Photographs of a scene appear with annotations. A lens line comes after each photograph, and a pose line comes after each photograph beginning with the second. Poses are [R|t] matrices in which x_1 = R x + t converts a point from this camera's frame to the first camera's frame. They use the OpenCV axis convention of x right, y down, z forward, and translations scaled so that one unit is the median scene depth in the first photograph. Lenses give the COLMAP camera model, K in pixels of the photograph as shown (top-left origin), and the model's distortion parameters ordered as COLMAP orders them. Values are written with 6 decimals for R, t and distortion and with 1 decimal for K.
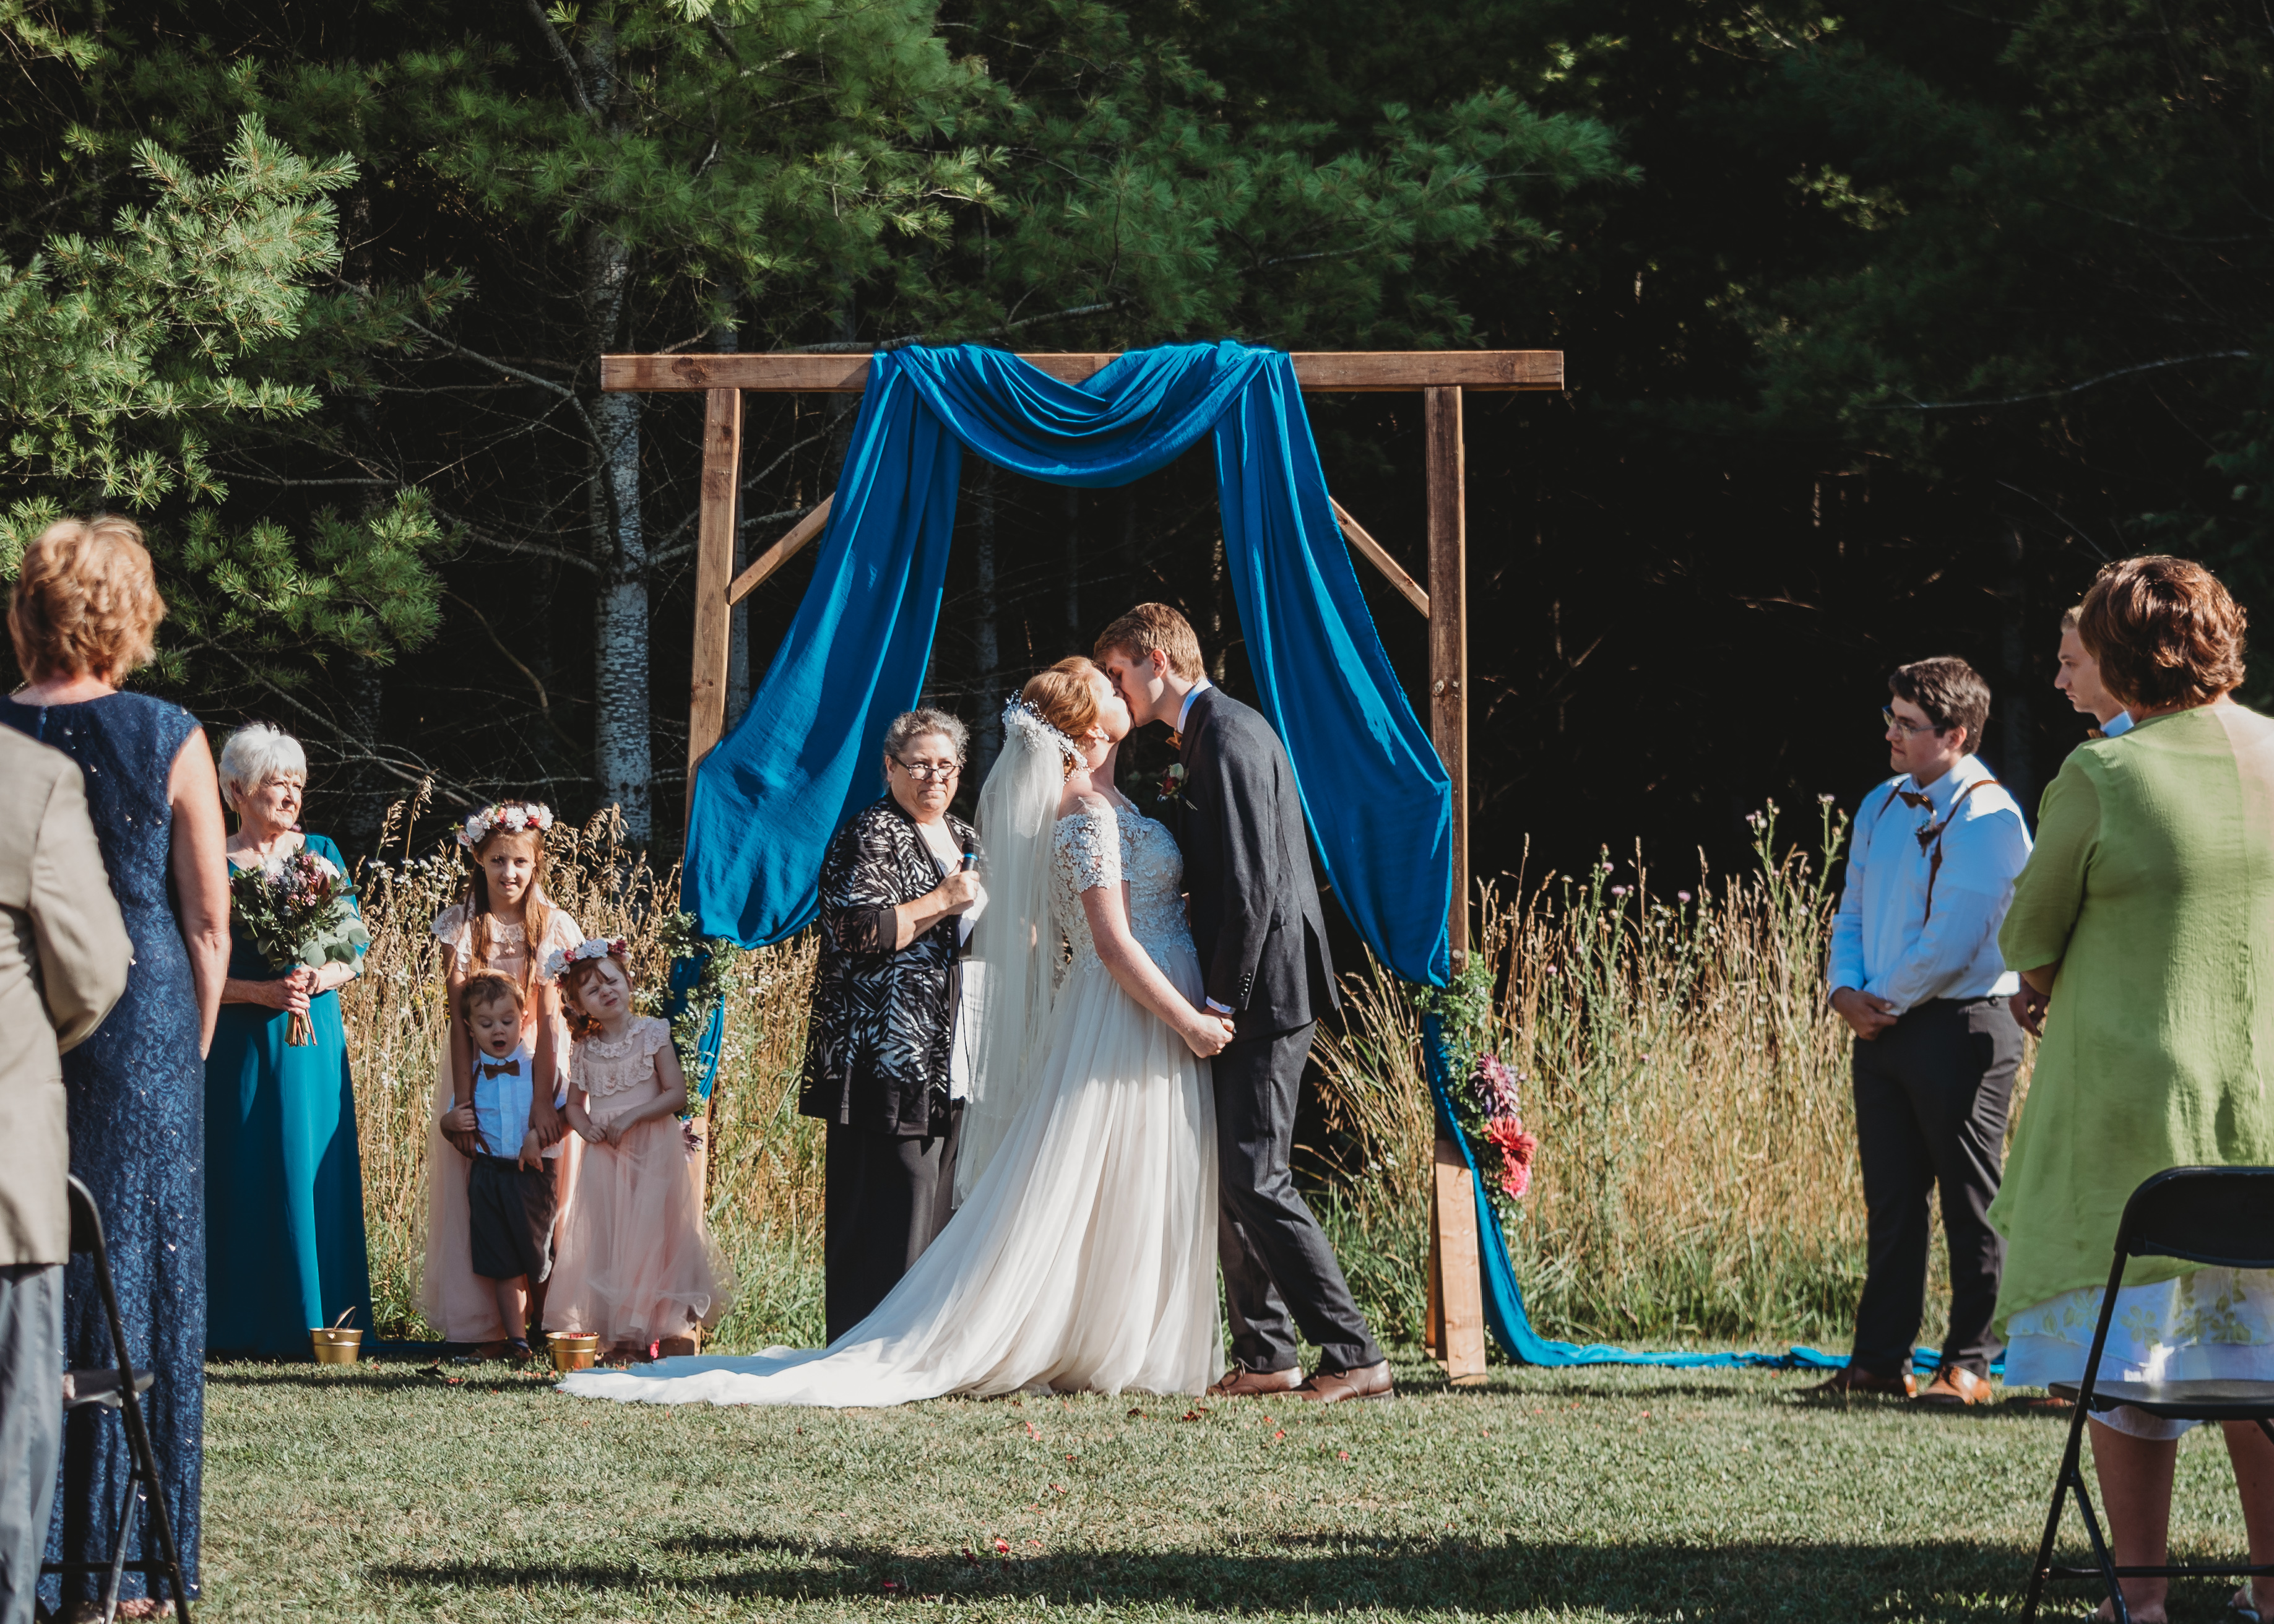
lens RADIAL K [[7610.6, 0, 1135.7], [0, 7610.6, 799.3], [0, 0, 1]] dist [0.050861, 0.000000]
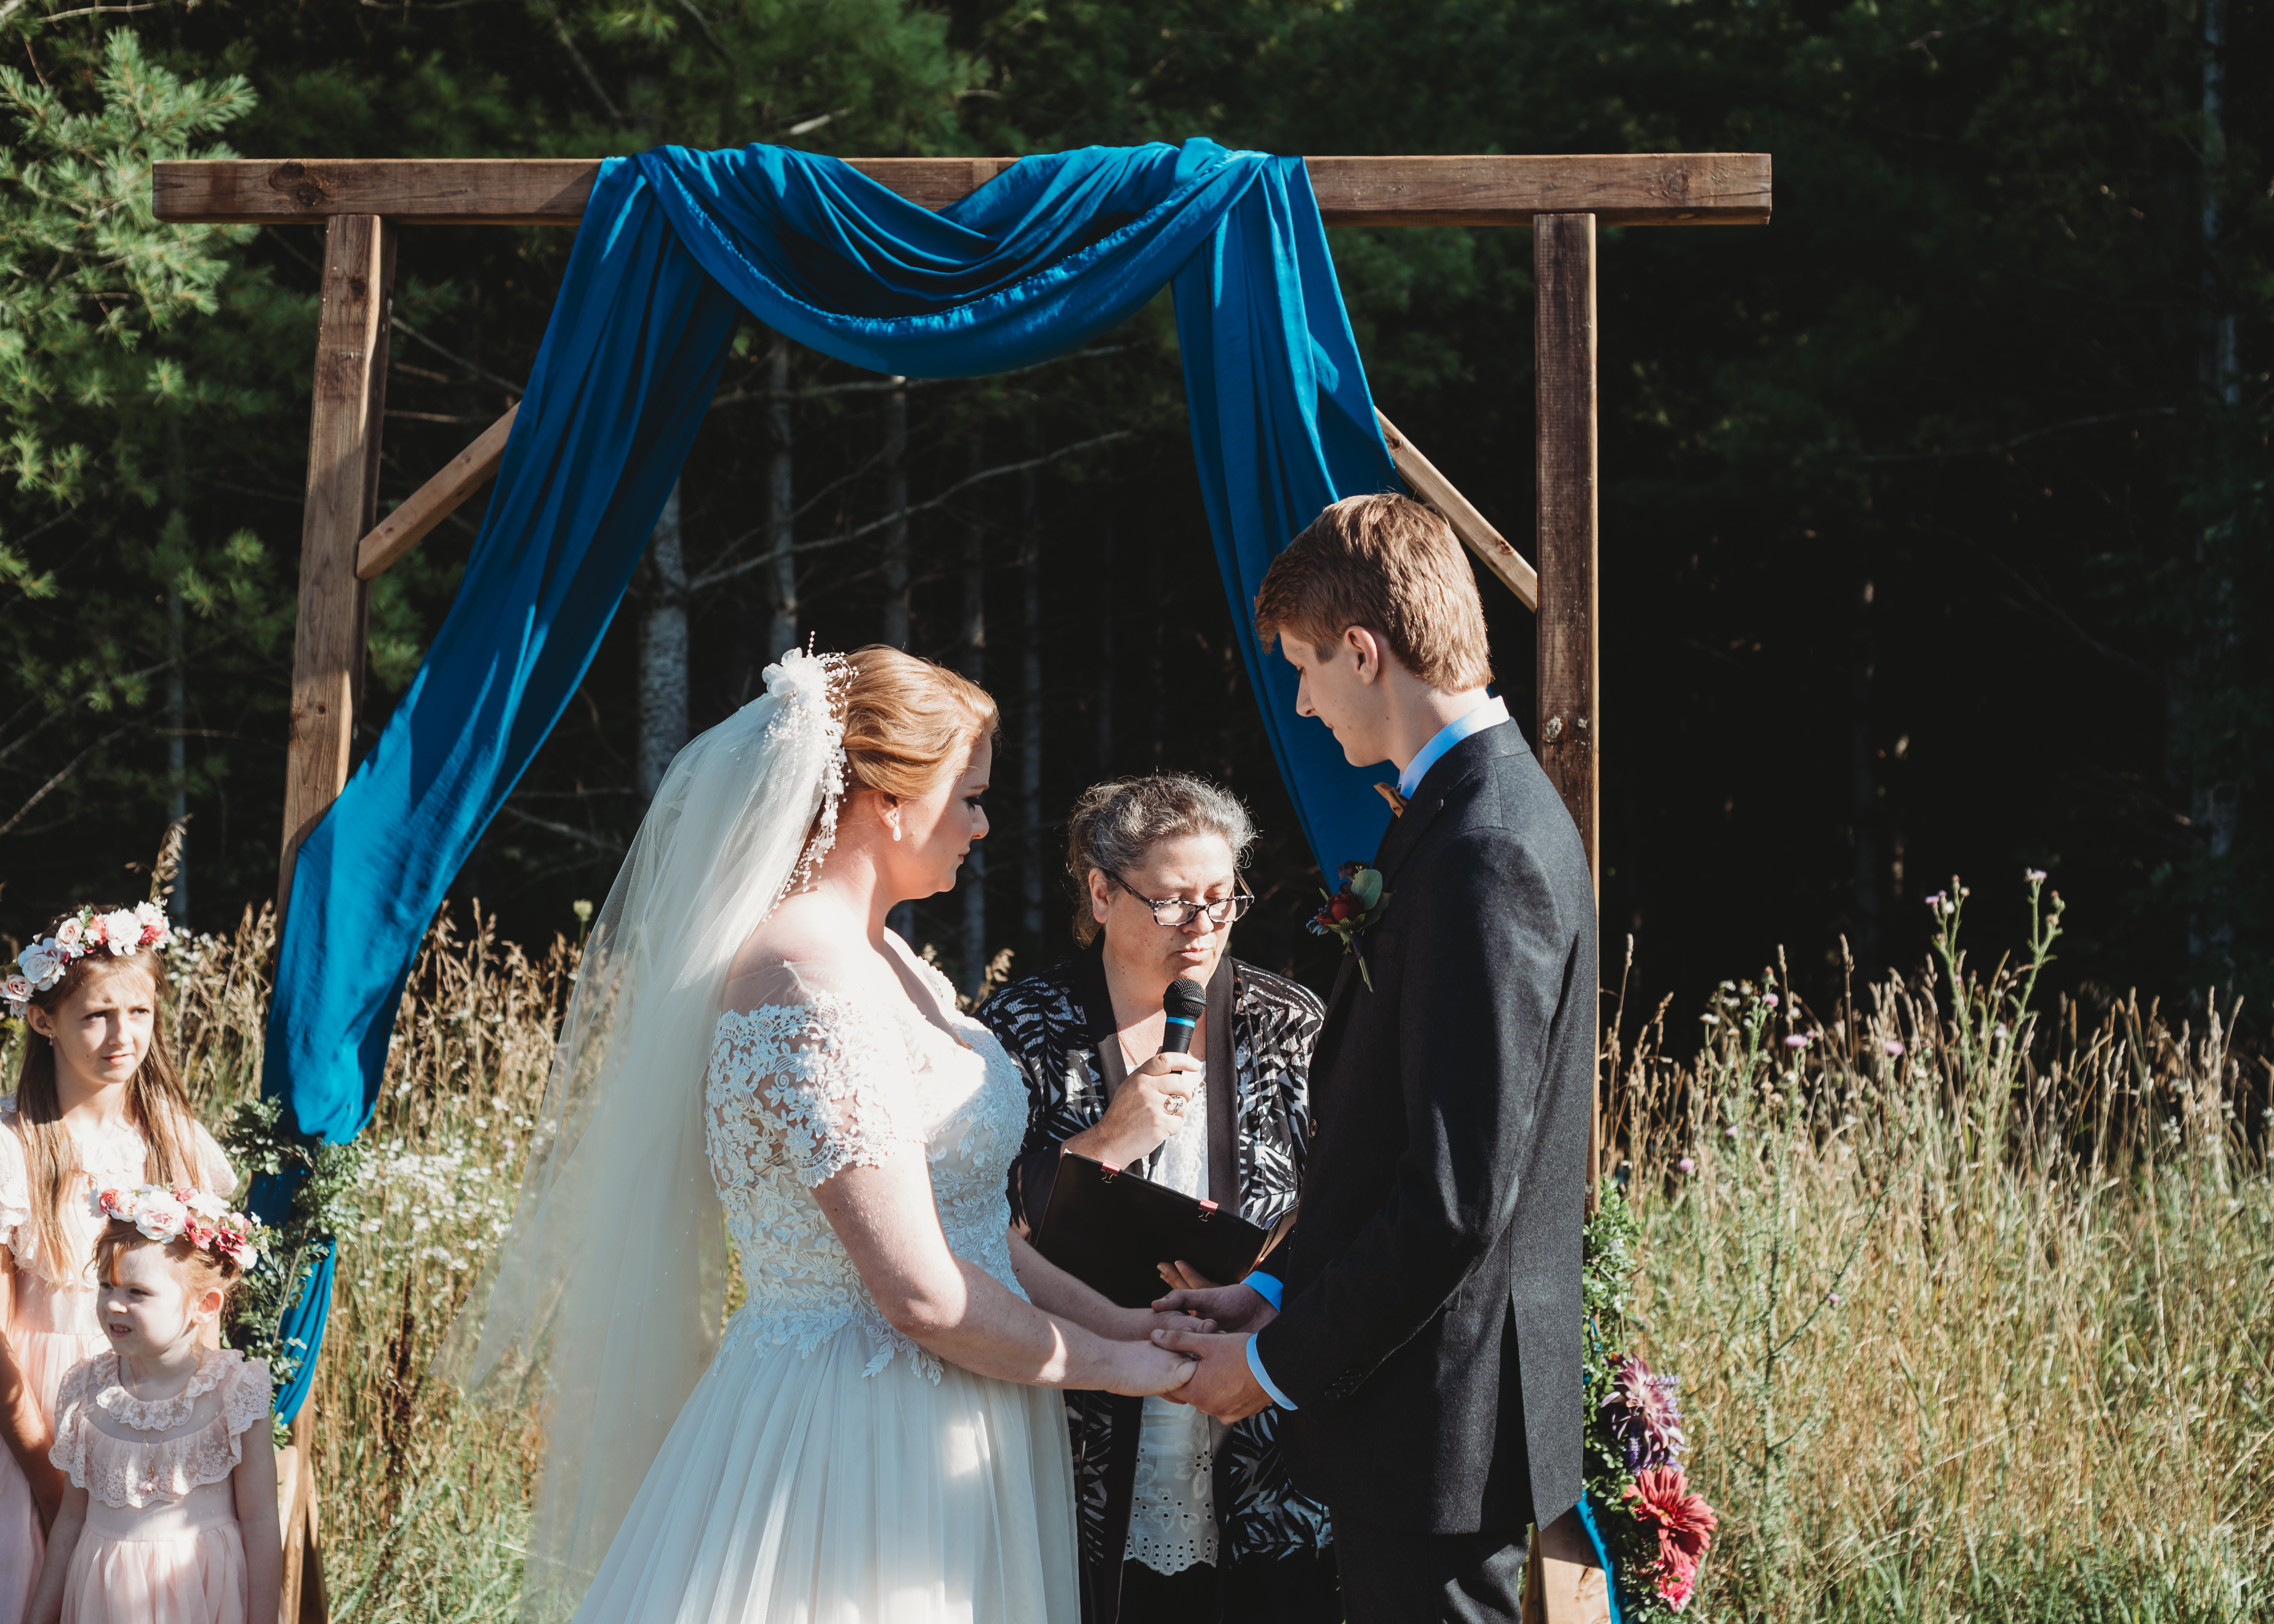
lens RADIAL K [[3692.8, 0, 1241.8], [0, 3692.8, 741.0], [0, 0, 1]] dist [-0.022213, 0.000000]
pose [[0.999948, 0.009383, 0.004010, 0.014768], [-0.009378, 0.999955, -0.001338, -0.013014], [-0.004022, 0.001300, 0.999991, 0.712712]]
